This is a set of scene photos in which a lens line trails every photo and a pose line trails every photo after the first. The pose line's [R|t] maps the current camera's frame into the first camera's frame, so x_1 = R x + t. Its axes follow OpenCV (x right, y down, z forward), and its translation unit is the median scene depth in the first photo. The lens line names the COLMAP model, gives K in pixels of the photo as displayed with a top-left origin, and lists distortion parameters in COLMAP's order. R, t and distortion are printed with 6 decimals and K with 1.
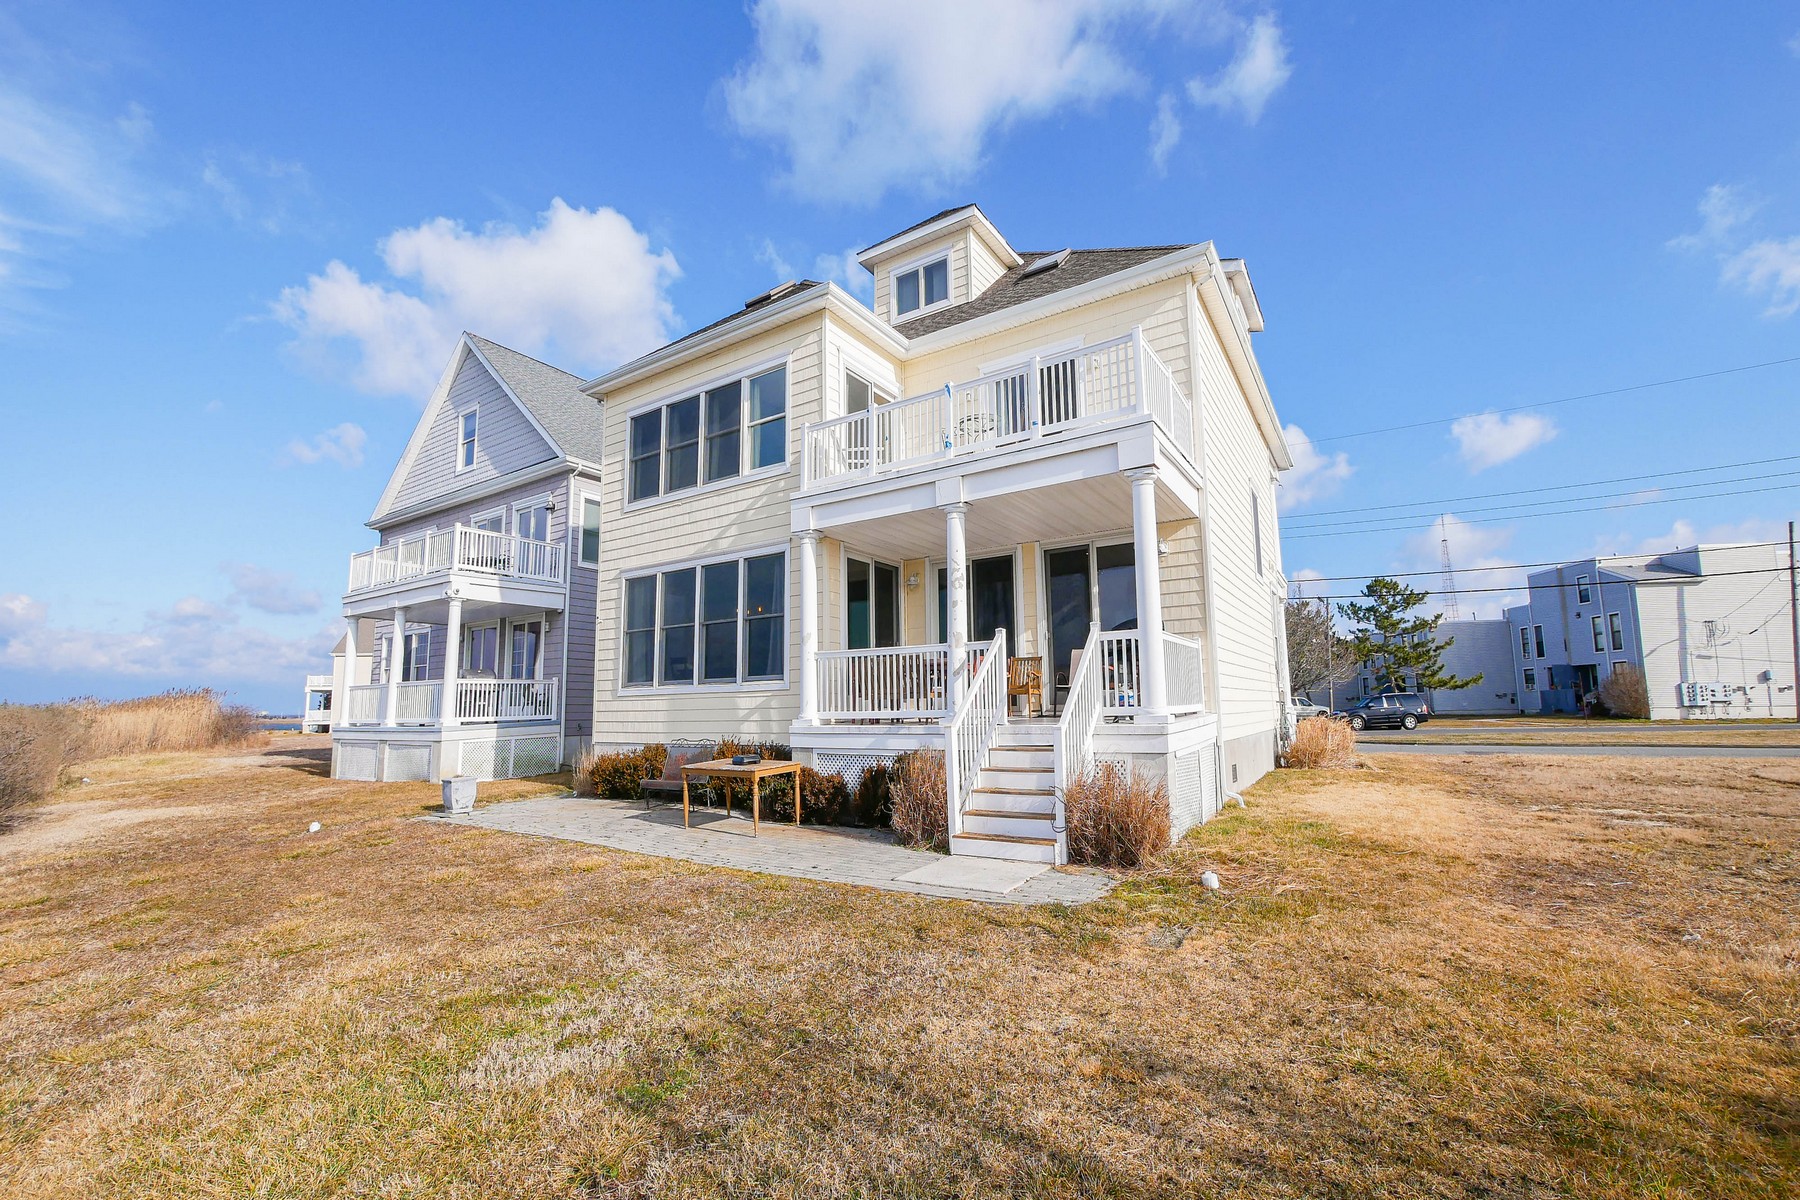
lens RADIAL K [[736.8, 0, 901.8], [0, 736.8, 635.5], [0, 0, 1]] dist [0.000087, -0.000005]
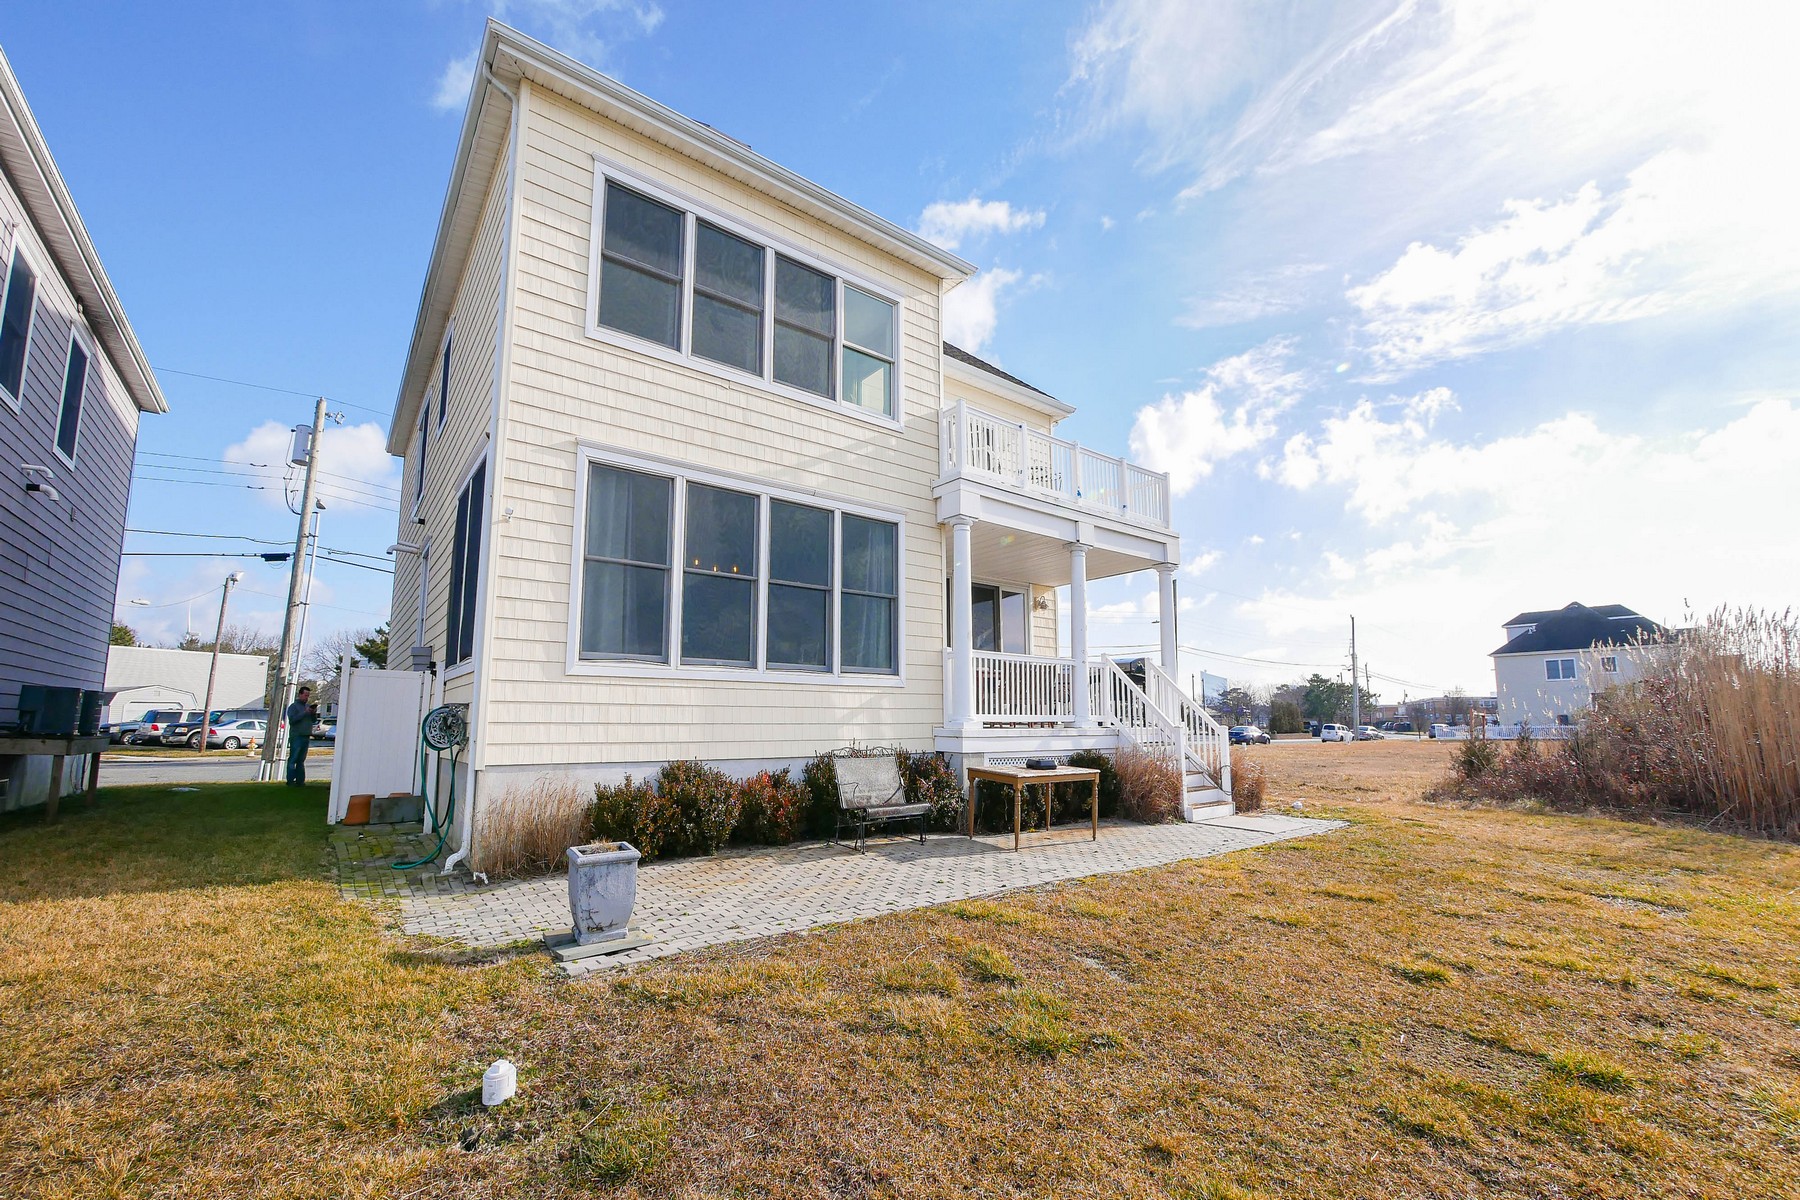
lens RADIAL K [[775.4, 0, 901.7], [0, 775.4, 622.2], [0, 0, 1]] dist [-0.001930, -0.000110]
pose [[0.311125, 0.129838, 0.941458, -0.919526], [-0.110004, 0.988885, -0.100026, 0.081412], [-0.943981, -0.072444, 0.321950, 0.657910]]
